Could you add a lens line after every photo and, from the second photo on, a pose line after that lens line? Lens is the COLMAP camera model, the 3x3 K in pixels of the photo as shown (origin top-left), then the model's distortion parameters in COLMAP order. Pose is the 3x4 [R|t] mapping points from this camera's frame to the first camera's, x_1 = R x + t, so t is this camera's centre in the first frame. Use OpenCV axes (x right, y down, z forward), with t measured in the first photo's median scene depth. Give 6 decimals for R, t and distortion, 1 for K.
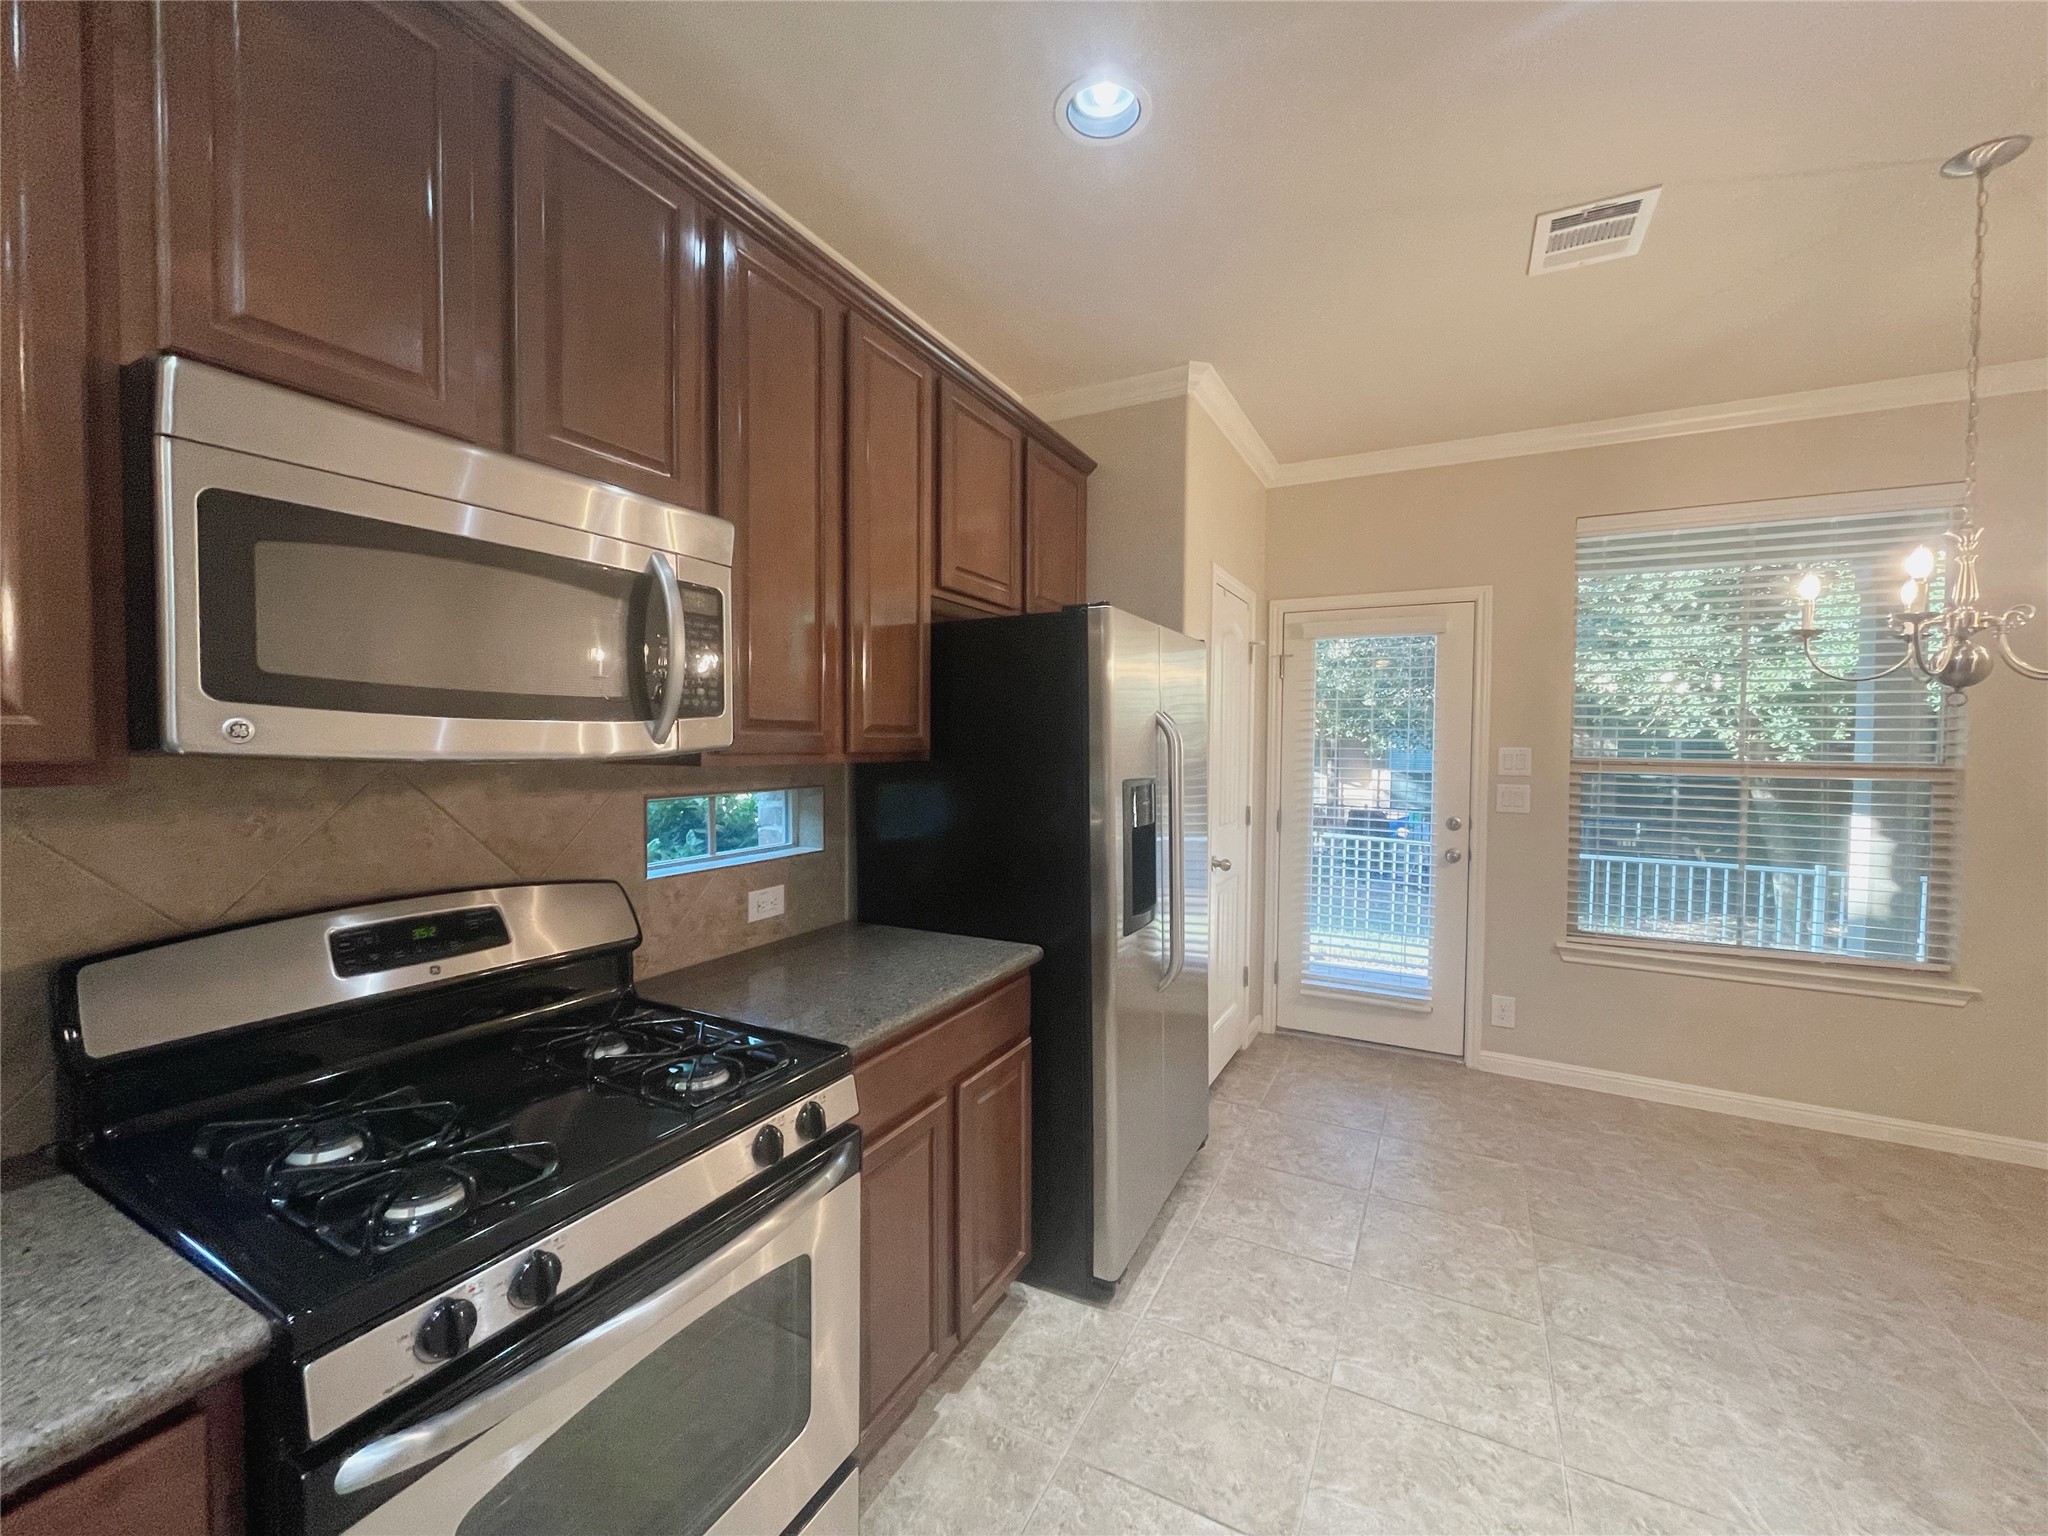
lens RADIAL K [[819.5, 0, 1028.5], [0, 819.5, 762.1], [0, 0, 1]] dist [-0.007980, -0.000160]
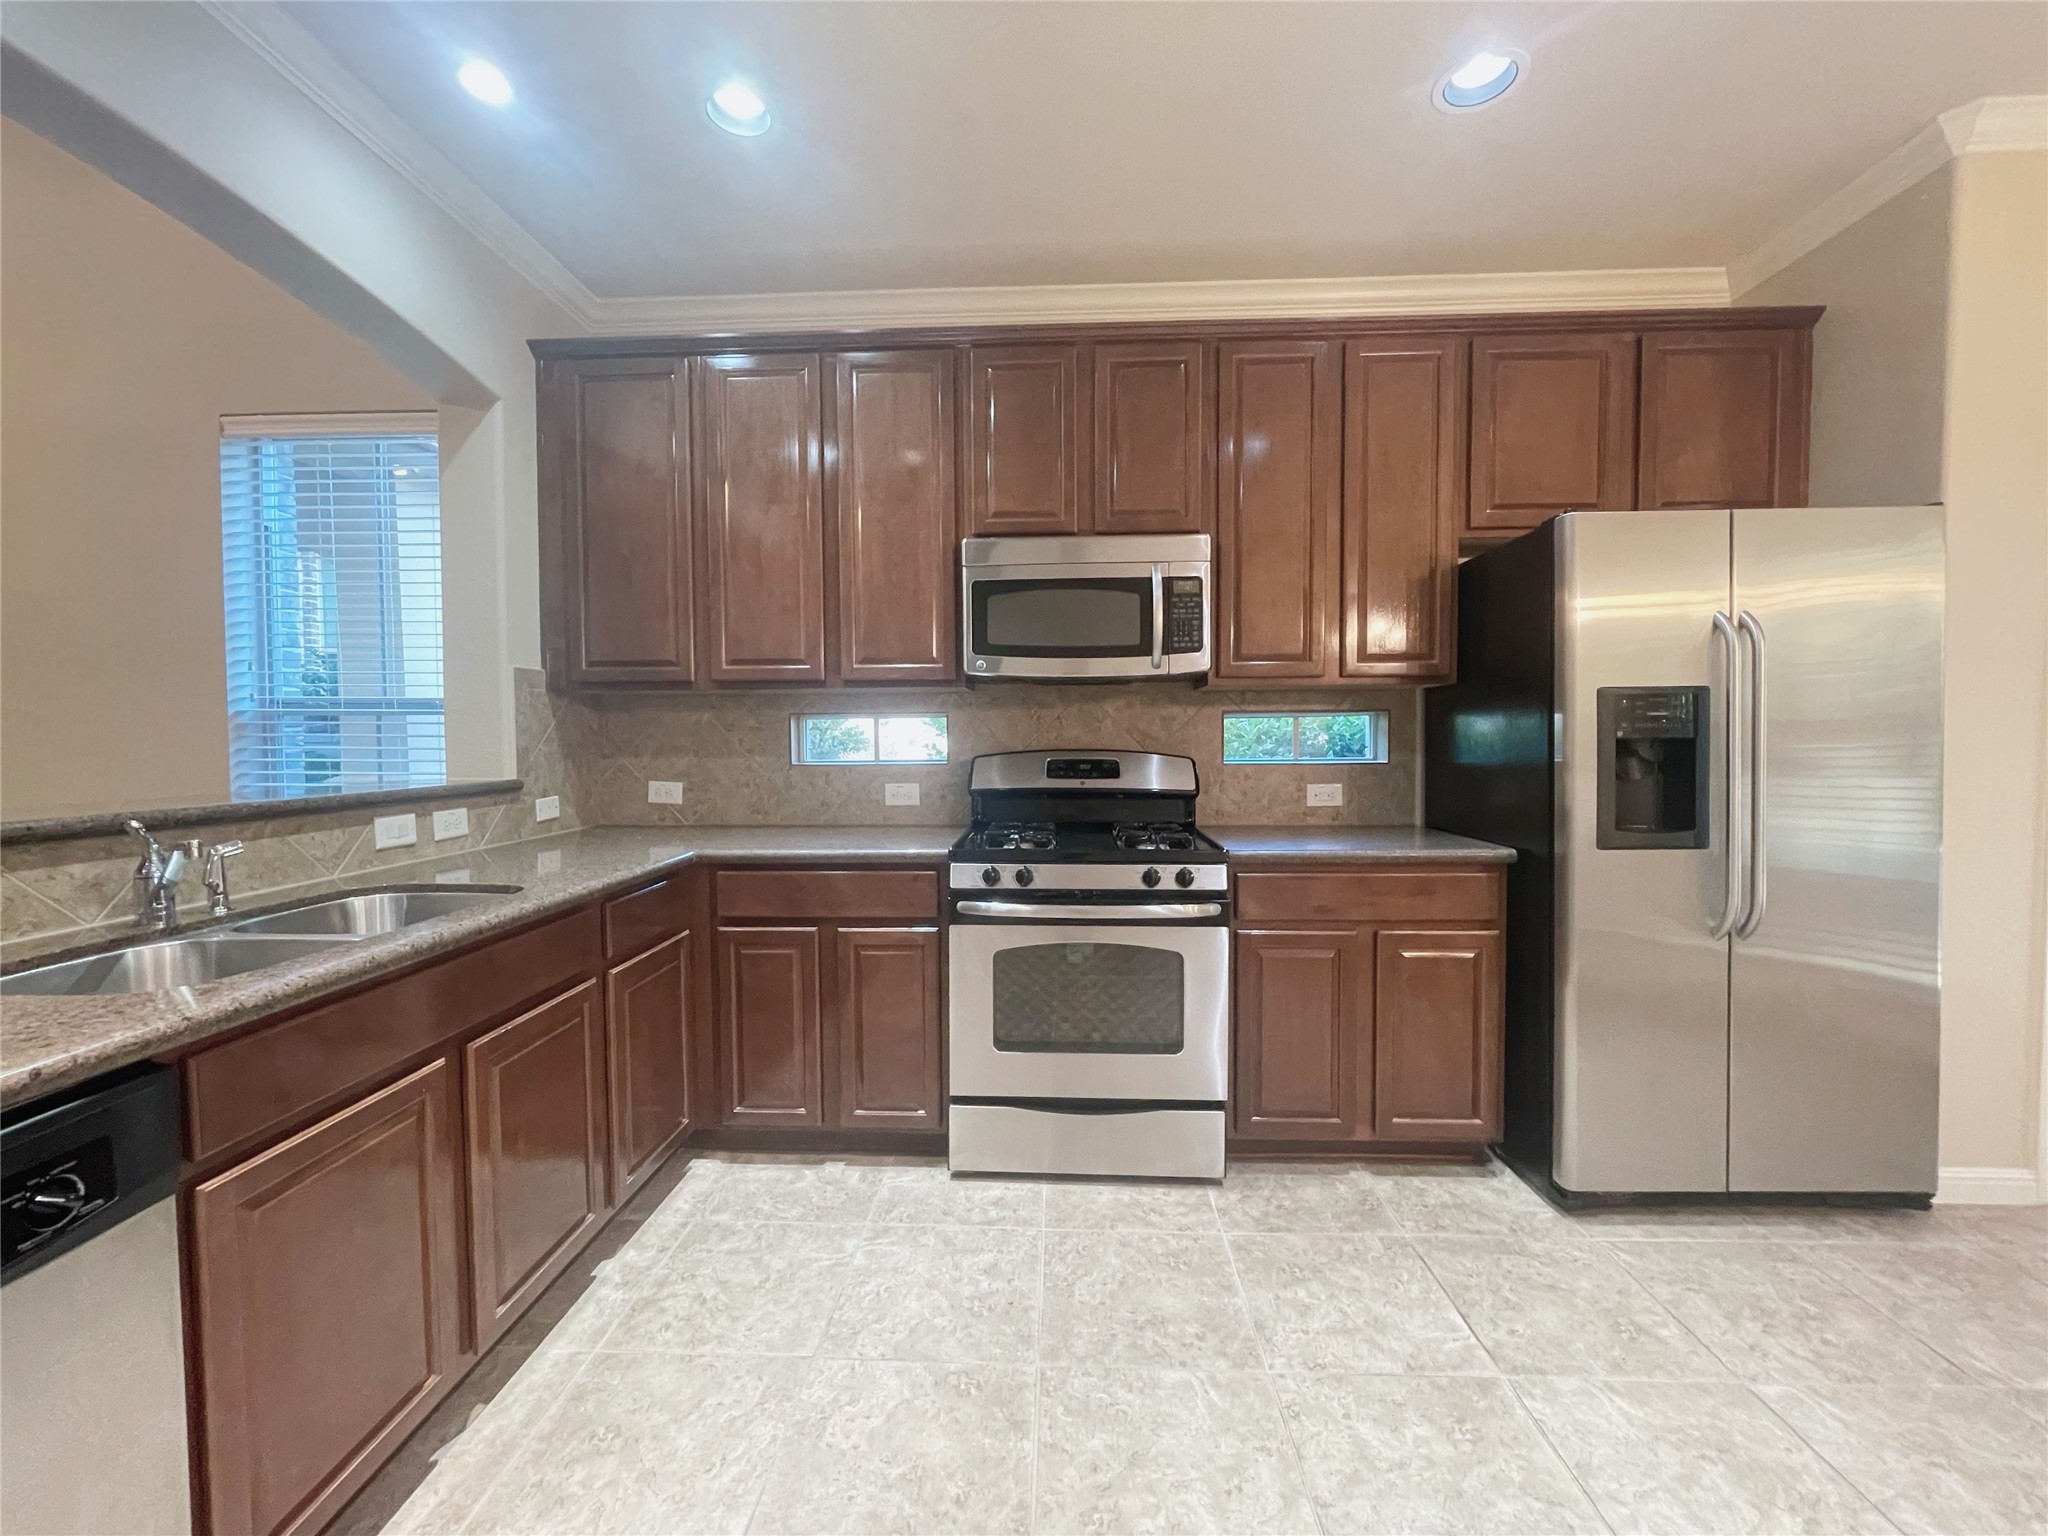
lens RADIAL K [[819.5, 0, 1028.5], [0, 819.5, 762.1], [0, 0, 1]] dist [-0.007980, -0.000160]
pose [[0.434999, 0.022753, -0.900144, 0.796696], [-0.014266, 0.999729, 0.018376, 0.116203], [0.900318, 0.004848, 0.435206, -0.036144]]
